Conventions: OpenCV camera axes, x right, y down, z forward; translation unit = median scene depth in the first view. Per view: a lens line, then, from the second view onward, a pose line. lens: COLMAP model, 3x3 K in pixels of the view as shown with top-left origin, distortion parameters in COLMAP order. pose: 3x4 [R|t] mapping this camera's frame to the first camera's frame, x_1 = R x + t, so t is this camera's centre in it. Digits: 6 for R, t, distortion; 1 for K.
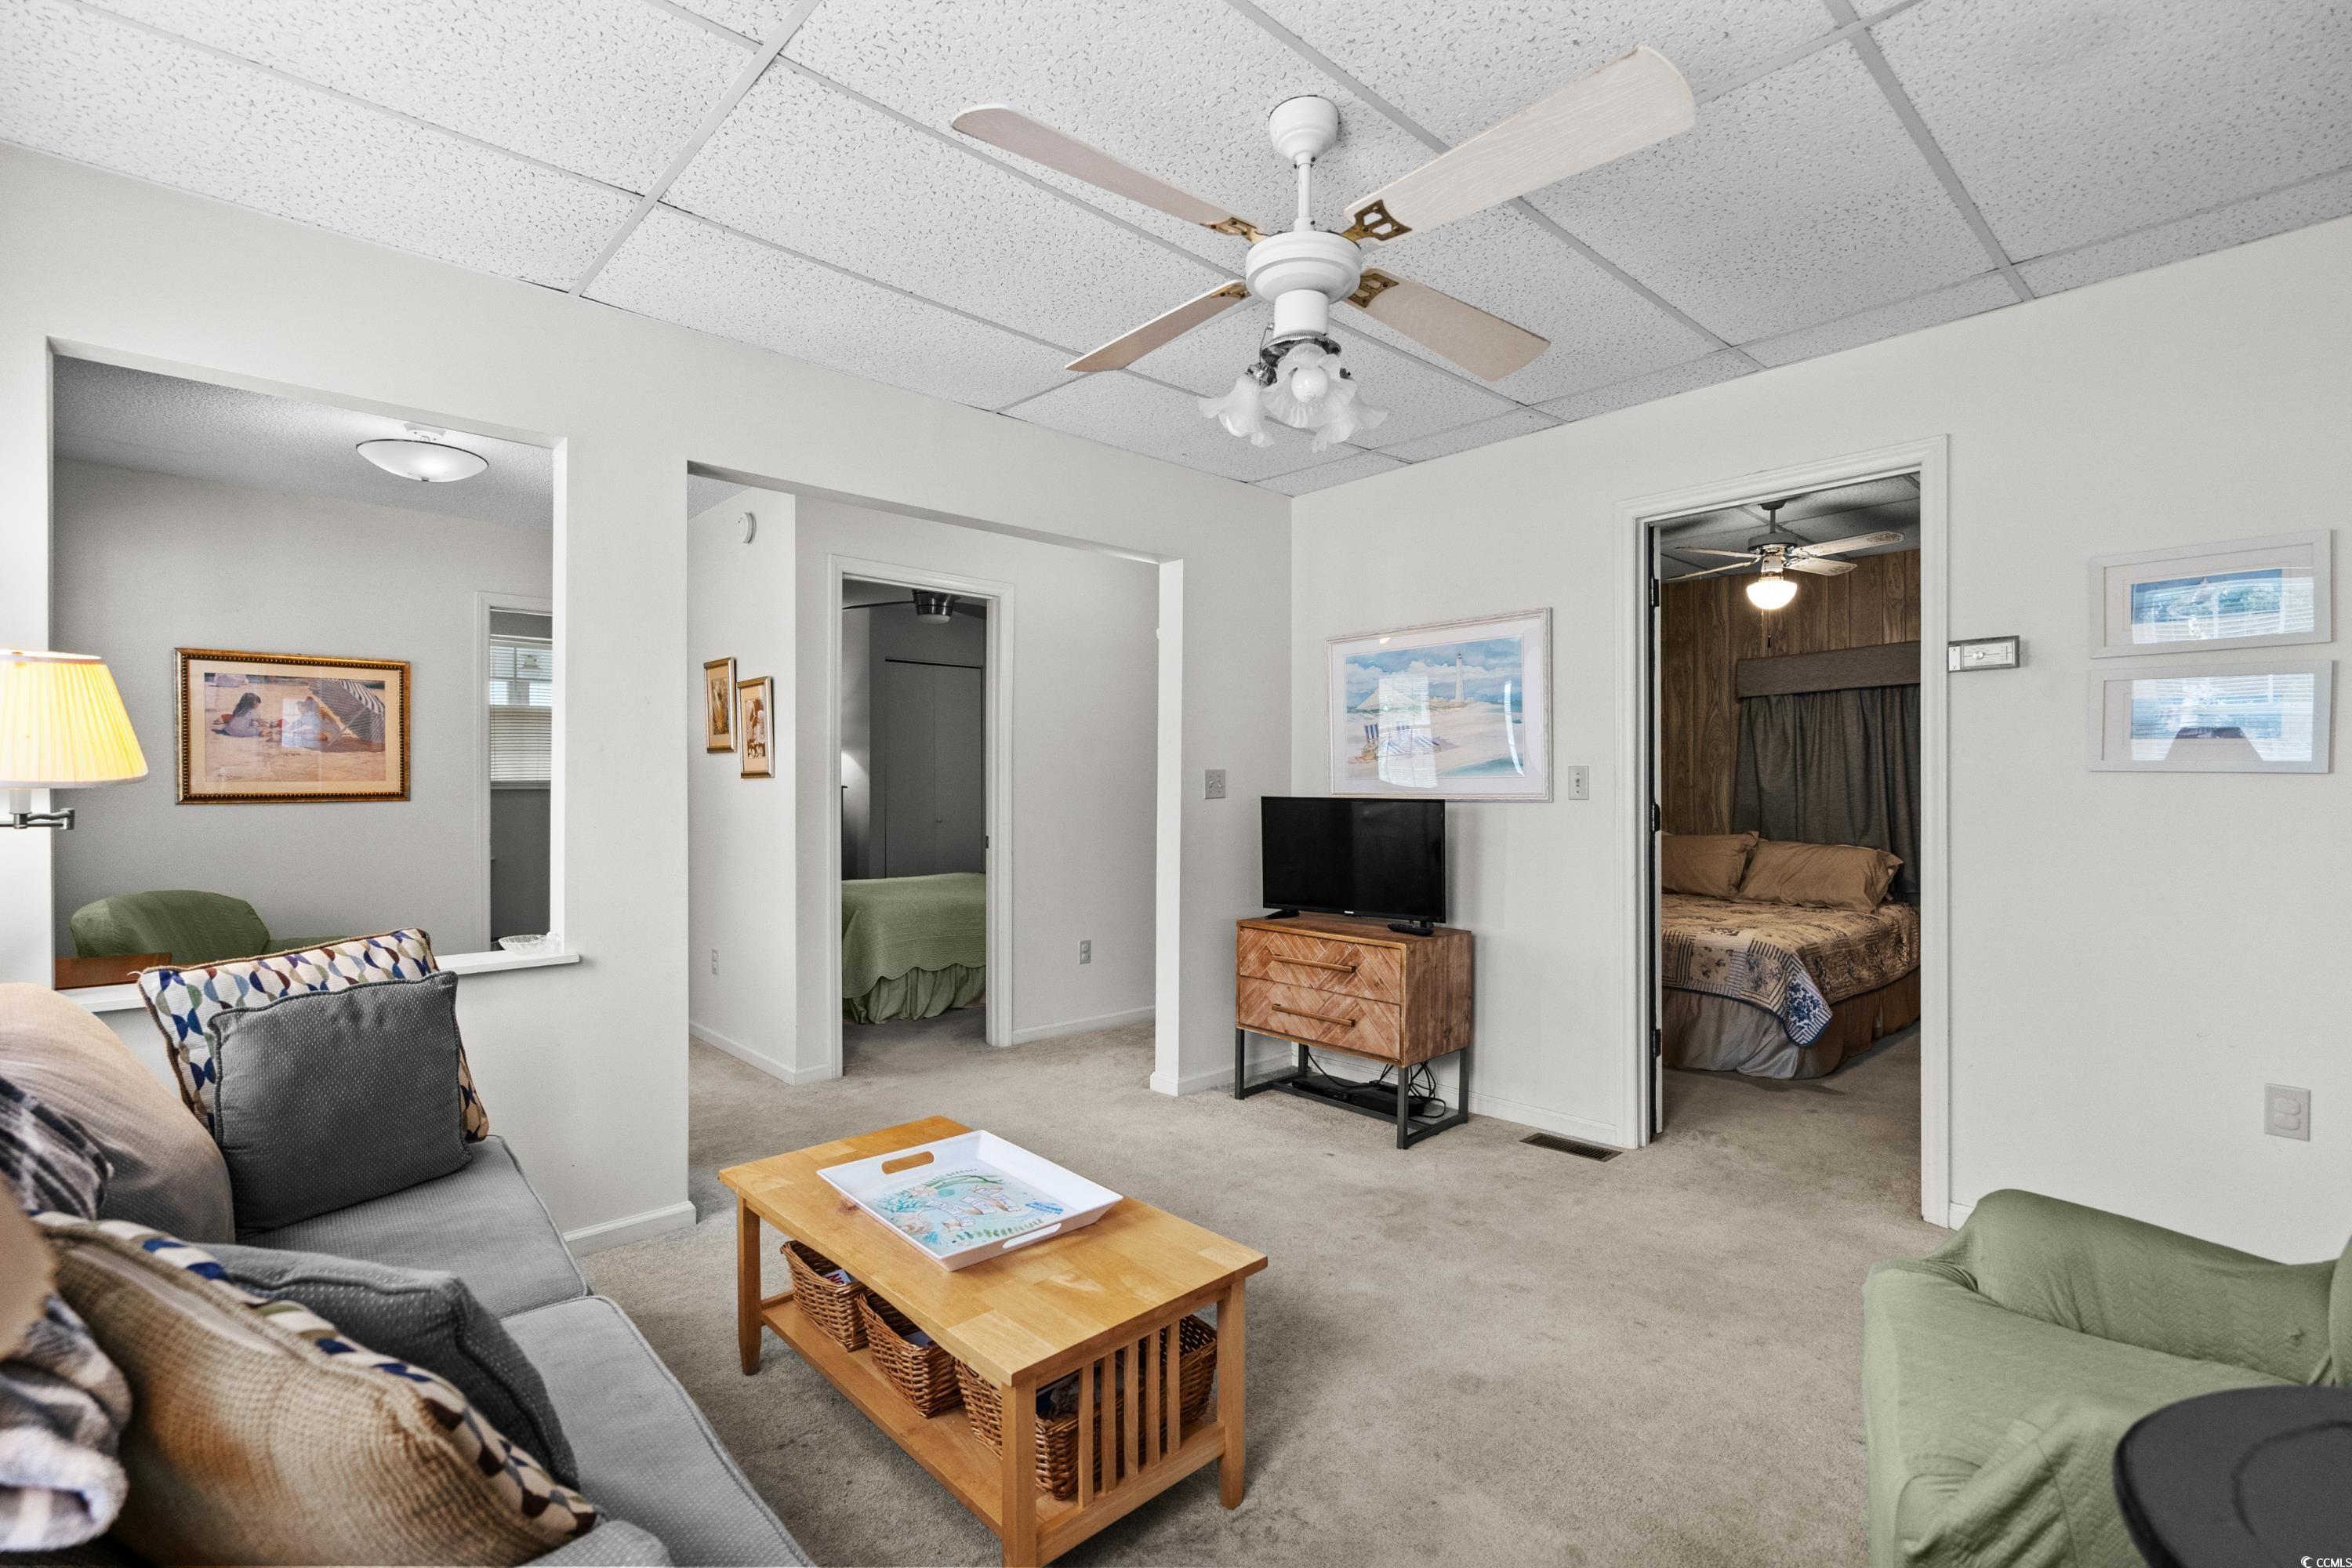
lens RADIAL K [[1083.5, 0, 1169.6], [0, 1083.5, 786.1], [0, 0, 1]] dist [-0.005975, 0.001044]
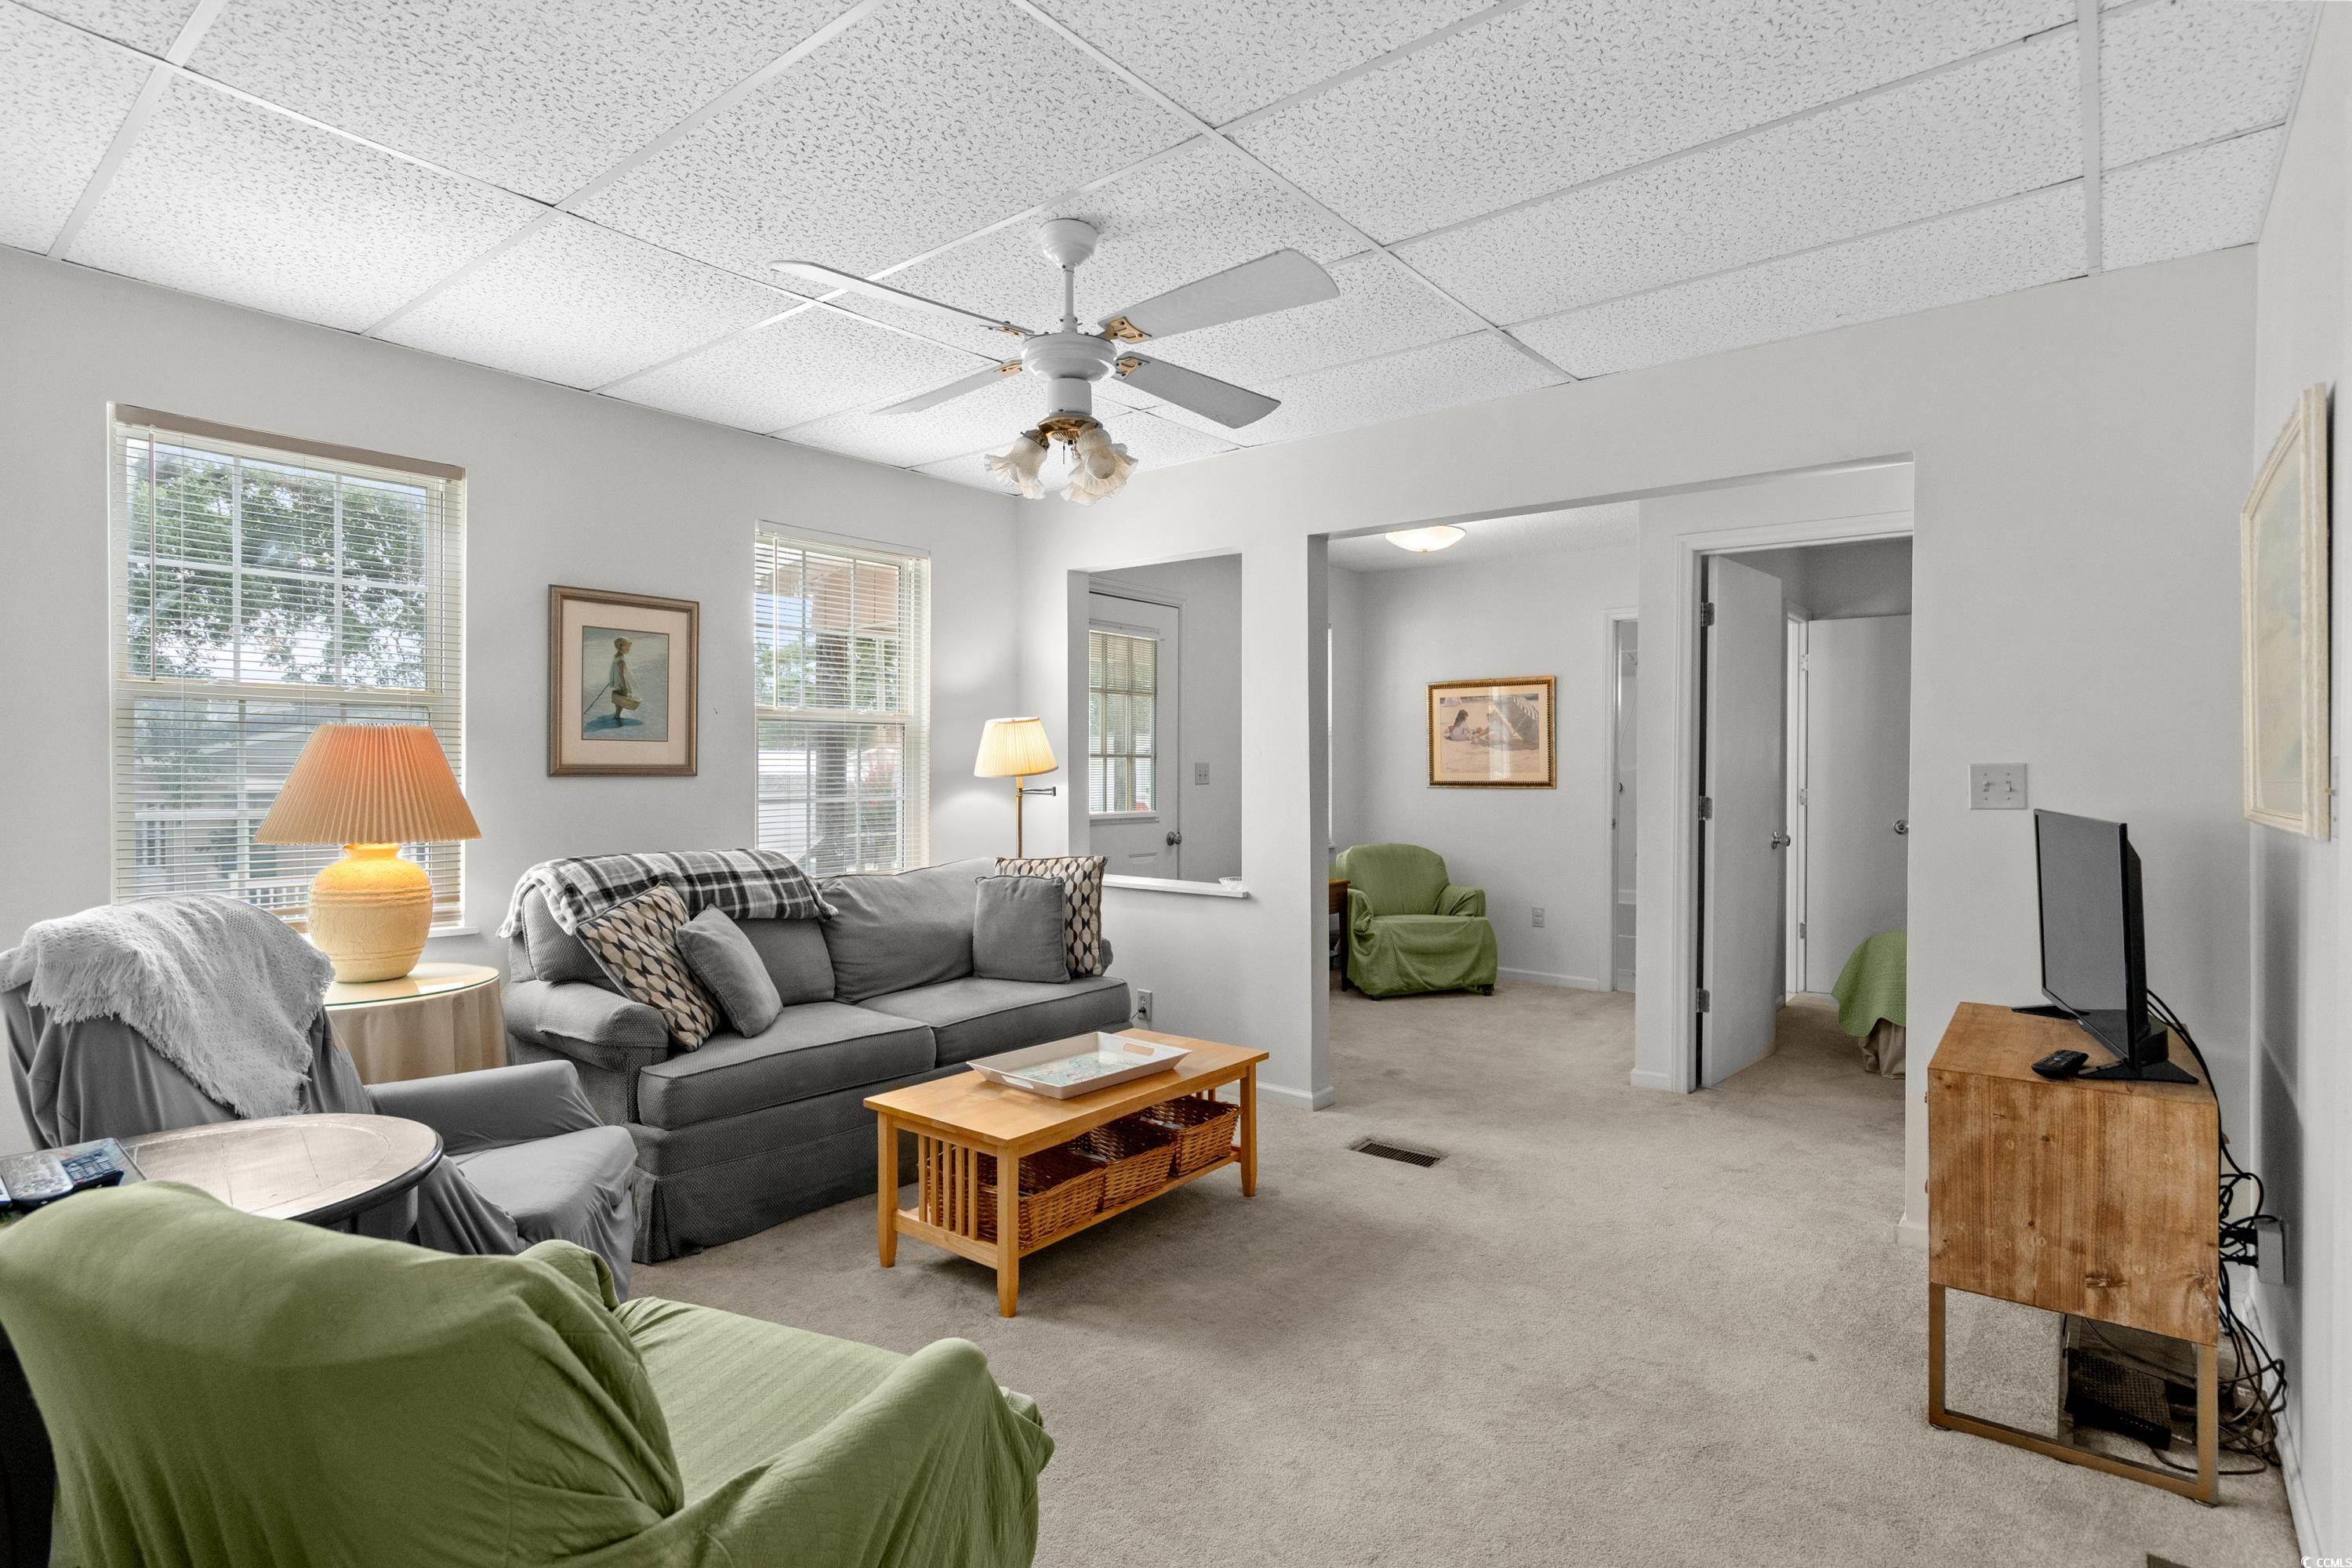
lens RADIAL K [[1143.1, 0, 1152.4], [0, 1143.1, 769.1], [0, 0, 1]] dist [0.006395, 0.002987]
pose [[0.138004, 0.002794, -0.990428, 0.734824], [-0.008571, 0.999962, 0.001627, -0.009675], [0.990395, 0.008264, 0.138023, 0.485041]]
